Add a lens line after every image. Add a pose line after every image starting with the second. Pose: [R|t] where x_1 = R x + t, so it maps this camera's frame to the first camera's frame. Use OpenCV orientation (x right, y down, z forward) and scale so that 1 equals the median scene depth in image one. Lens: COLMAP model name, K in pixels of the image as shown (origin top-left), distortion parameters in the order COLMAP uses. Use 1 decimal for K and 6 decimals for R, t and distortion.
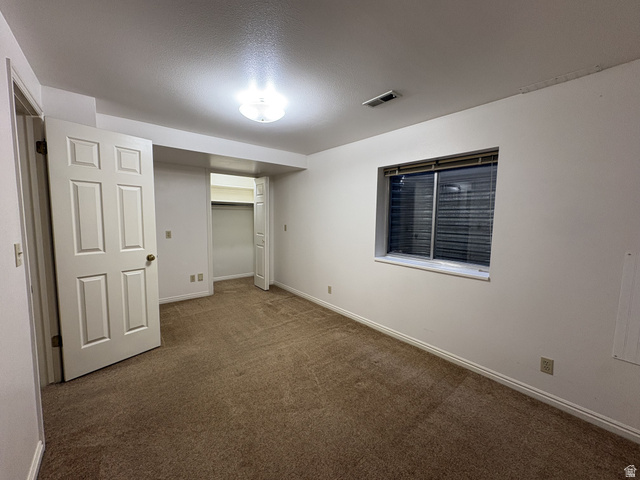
lens RADIAL K [[254.8, 0, 319.3], [0, 254.8, 239.4], [0, 0, 1]] dist [-0.000206, 0.000182]
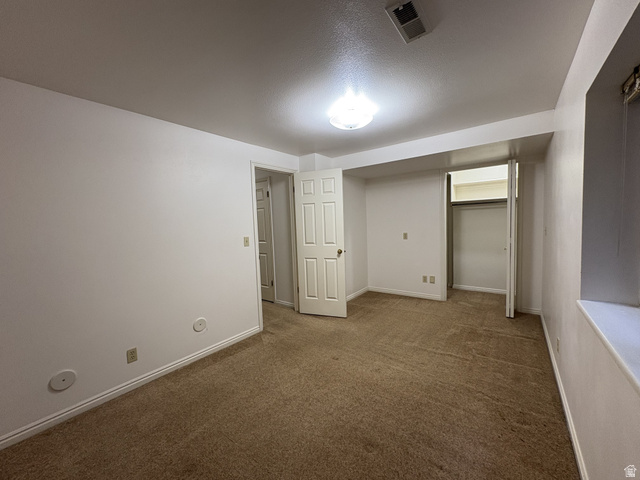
lens RADIAL K [[254.8, 0, 319.3], [0, 254.8, 239.4], [0, 0, 1]] dist [-0.000206, 0.000182]
pose [[0.231888, 0.042228, -0.971825, 0.542439], [-0.046821, 0.998384, 0.032210, -0.028046], [0.971615, 0.038033, 0.233490, 0.453291]]
